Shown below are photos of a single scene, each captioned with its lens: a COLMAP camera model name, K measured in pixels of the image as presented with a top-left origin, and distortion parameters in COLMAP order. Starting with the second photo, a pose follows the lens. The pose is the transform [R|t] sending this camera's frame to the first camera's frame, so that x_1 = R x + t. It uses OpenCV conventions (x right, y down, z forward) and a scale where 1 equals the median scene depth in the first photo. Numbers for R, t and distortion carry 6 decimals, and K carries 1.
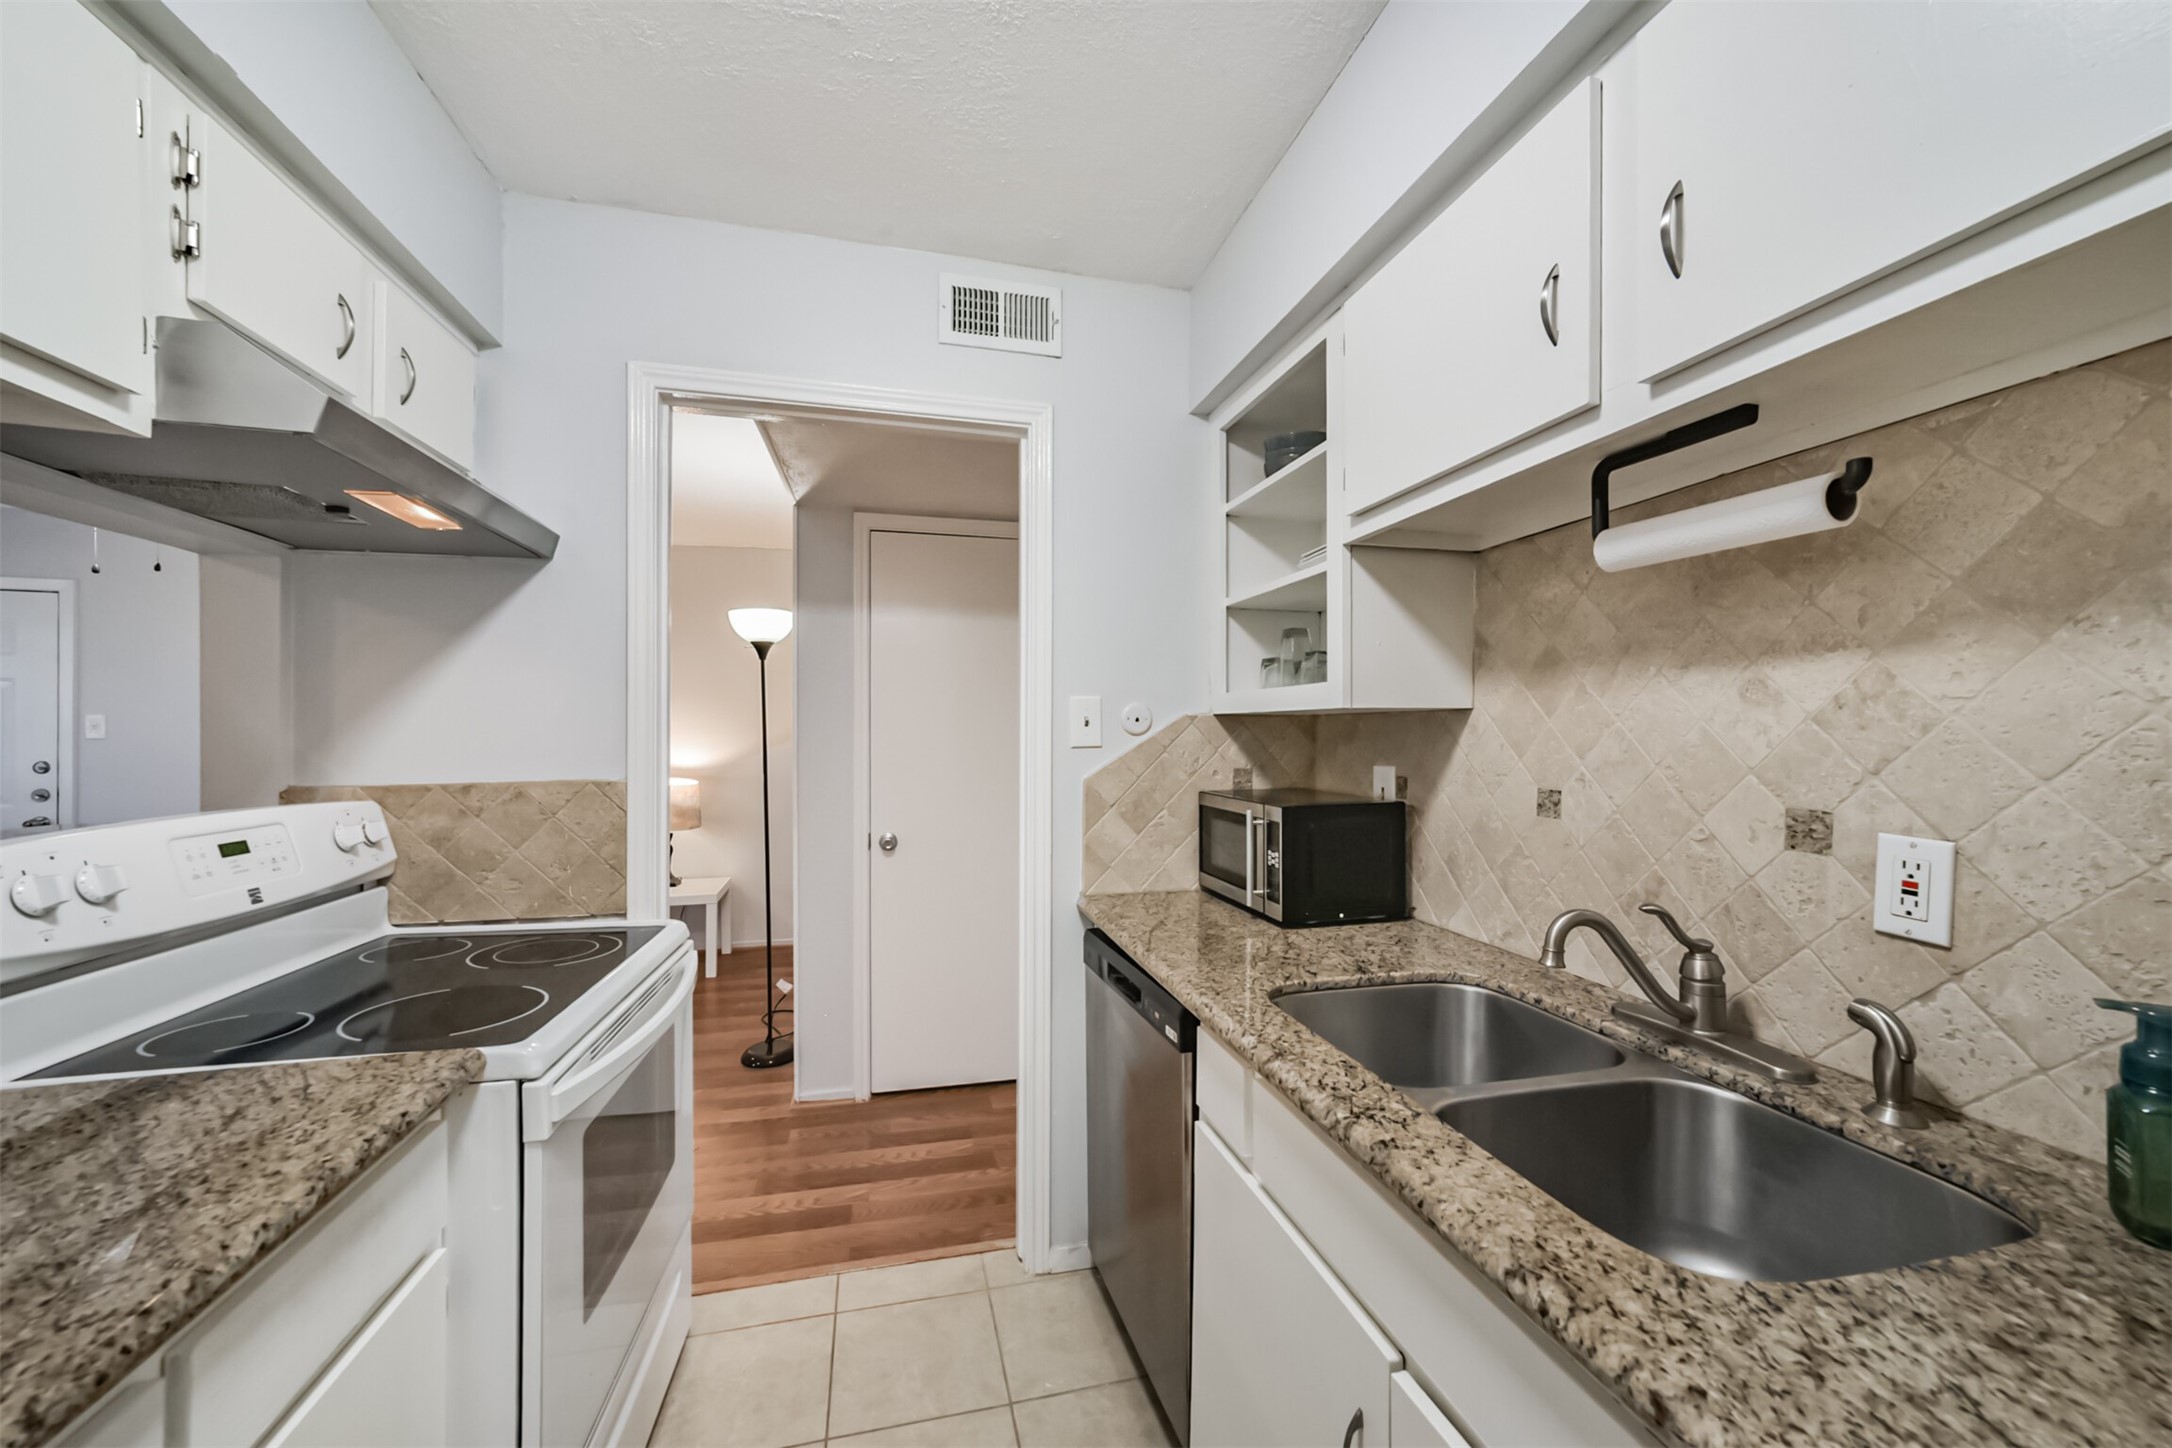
lens RADIAL K [[839.5, 0, 1078.2], [0, 839.5, 735.5], [0, 0, 1]] dist [-0.013353, 0.007068]
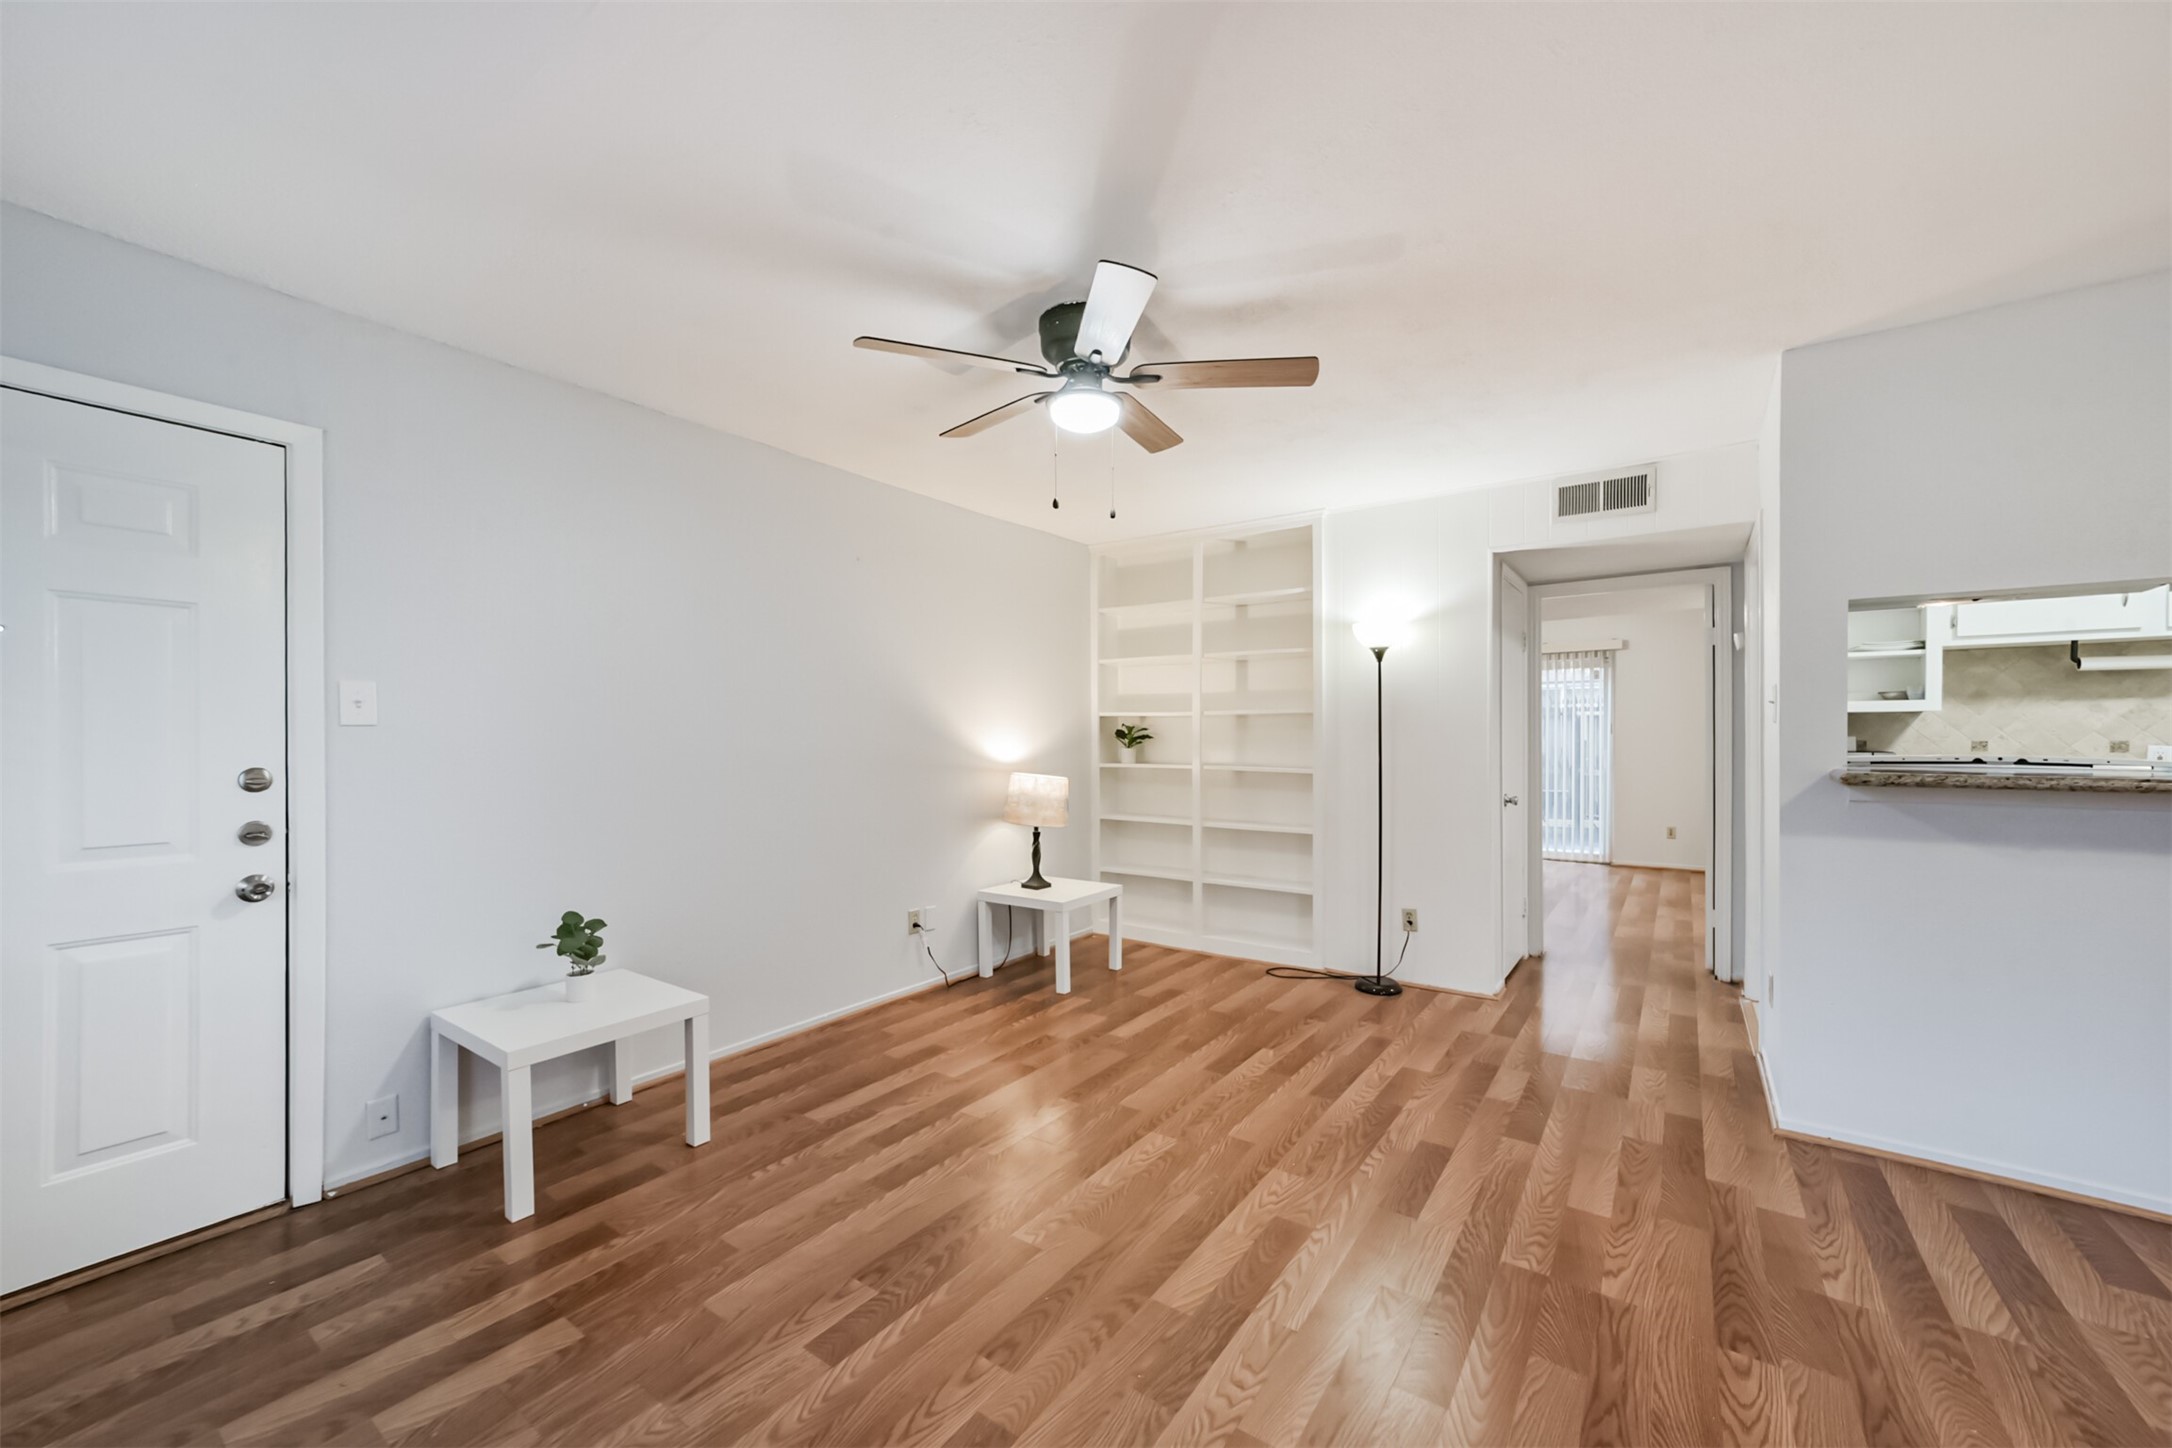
lens RADIAL K [[839.5, 0, 1089.9], [0, 839.5, 745.1], [0, 0, 1]] dist [-0.013353, 0.007068]
pose [[0.757014, -0.009476, 0.653330, -3.806574], [0.003688, 0.999941, 0.010231, 0.041683], [-0.653389, -0.005336, 0.757004, 0.904344]]
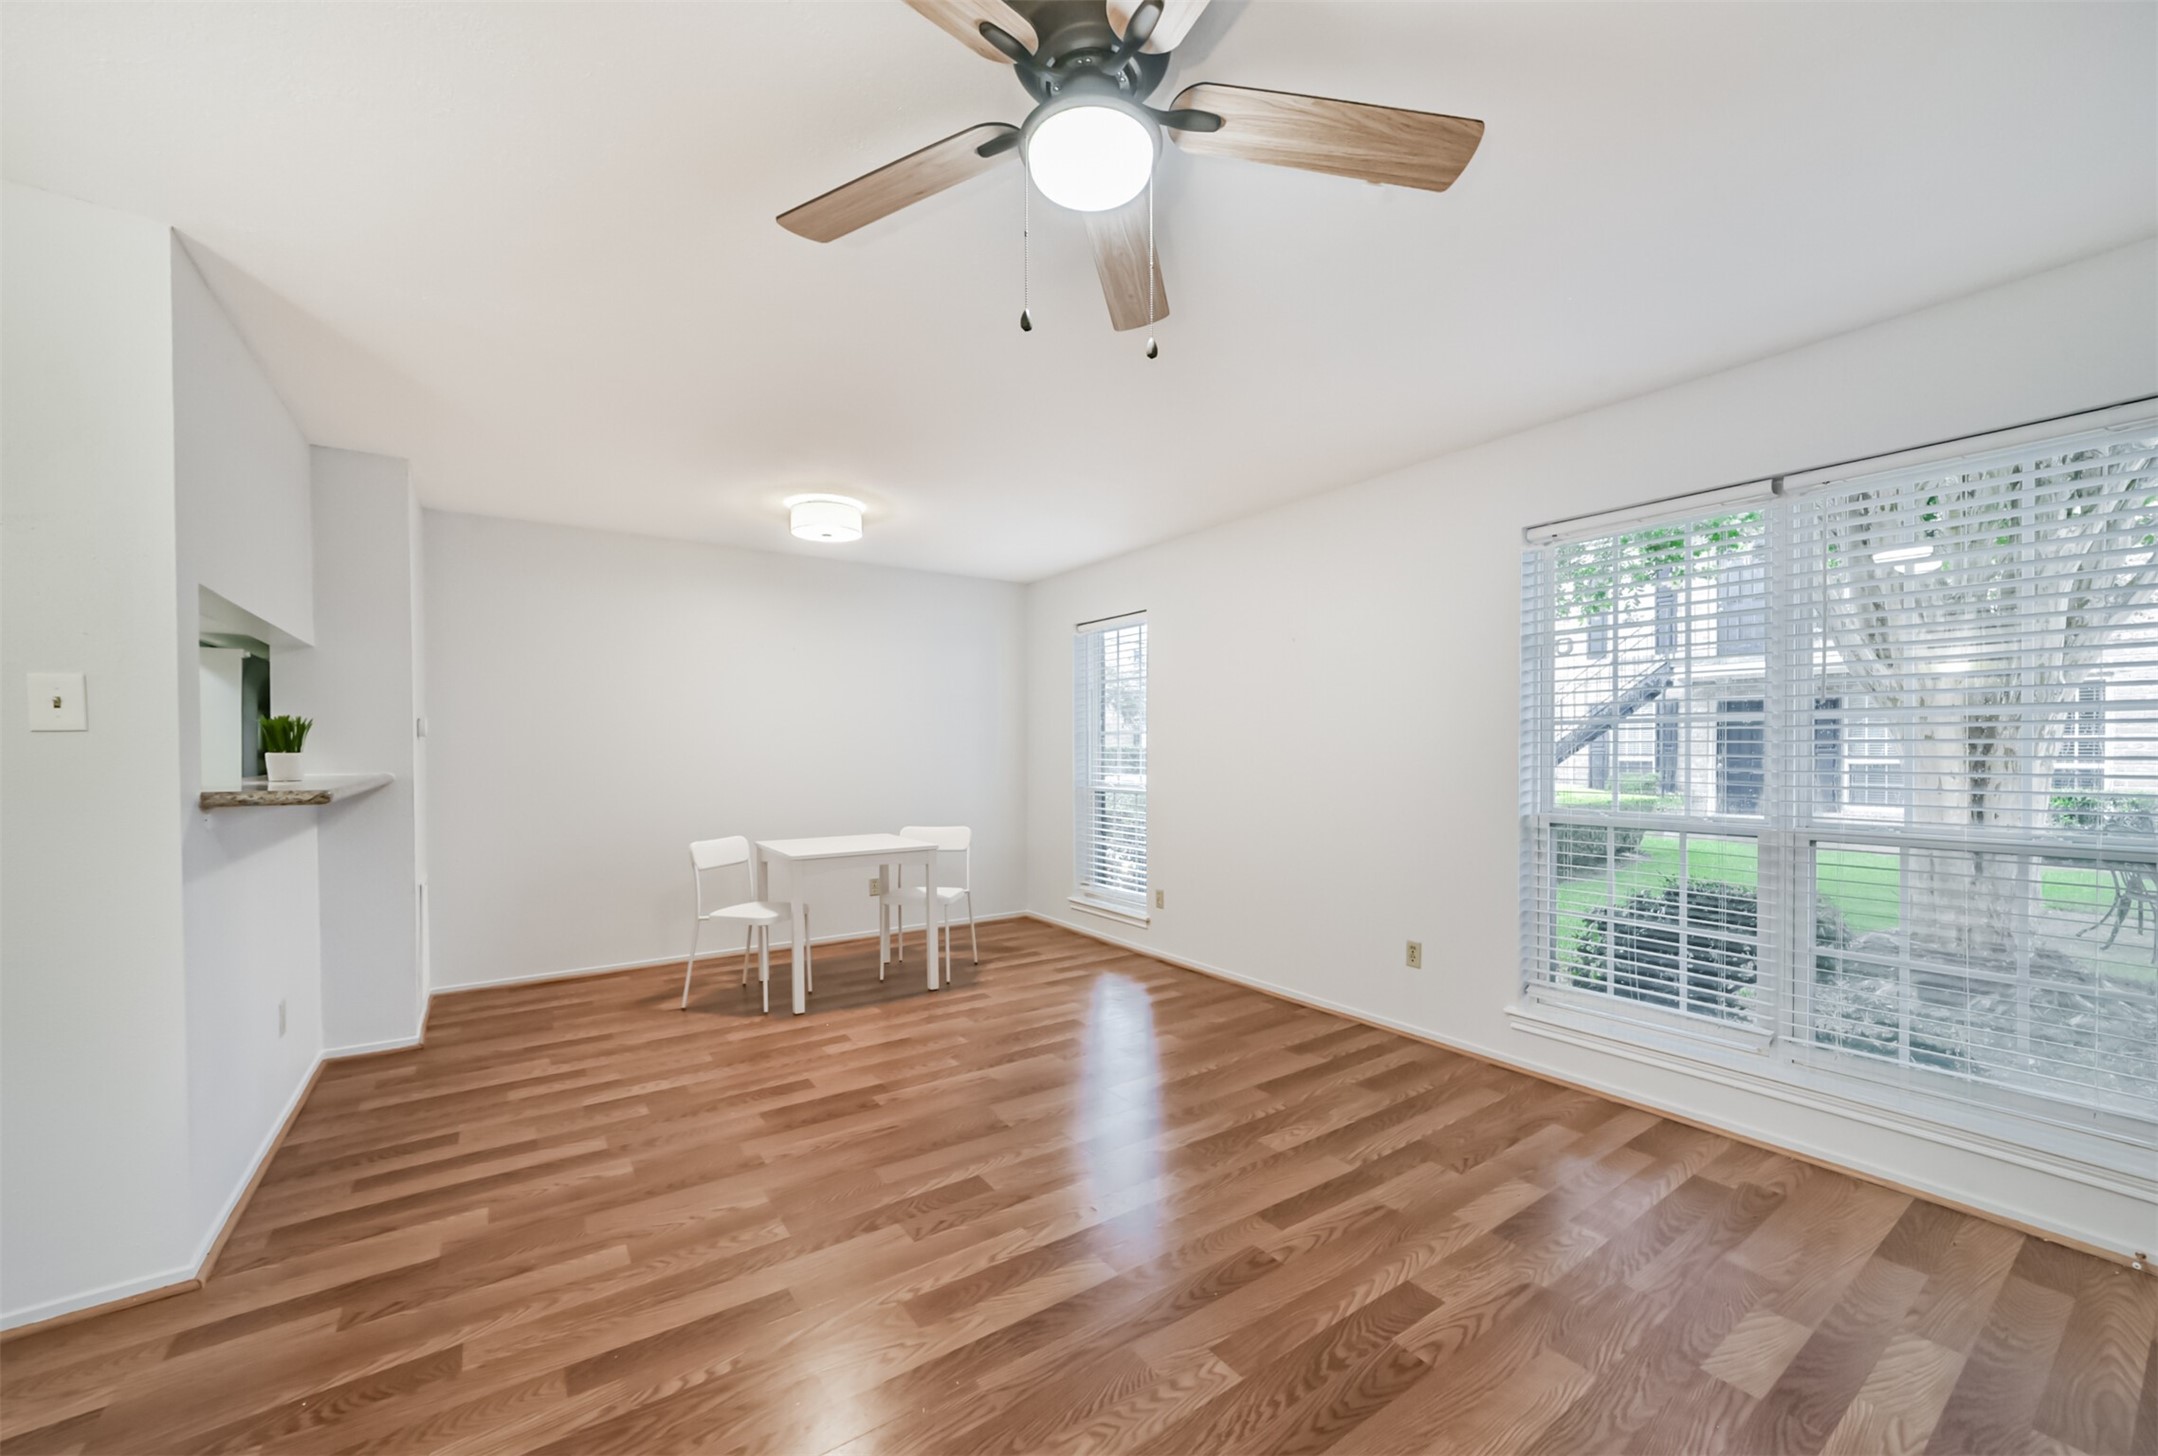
lens RADIAL K [[834.1, 0, 1080.2], [0, 834.1, 722.3], [0, 0, 1]] dist [-0.013353, 0.007068]
pose [[-0.935562, -0.008110, -0.353069, -2.219541], [0.000935, 0.999676, -0.025440, 0.031747], [0.353160, -0.024131, -0.935252, 3.292102]]
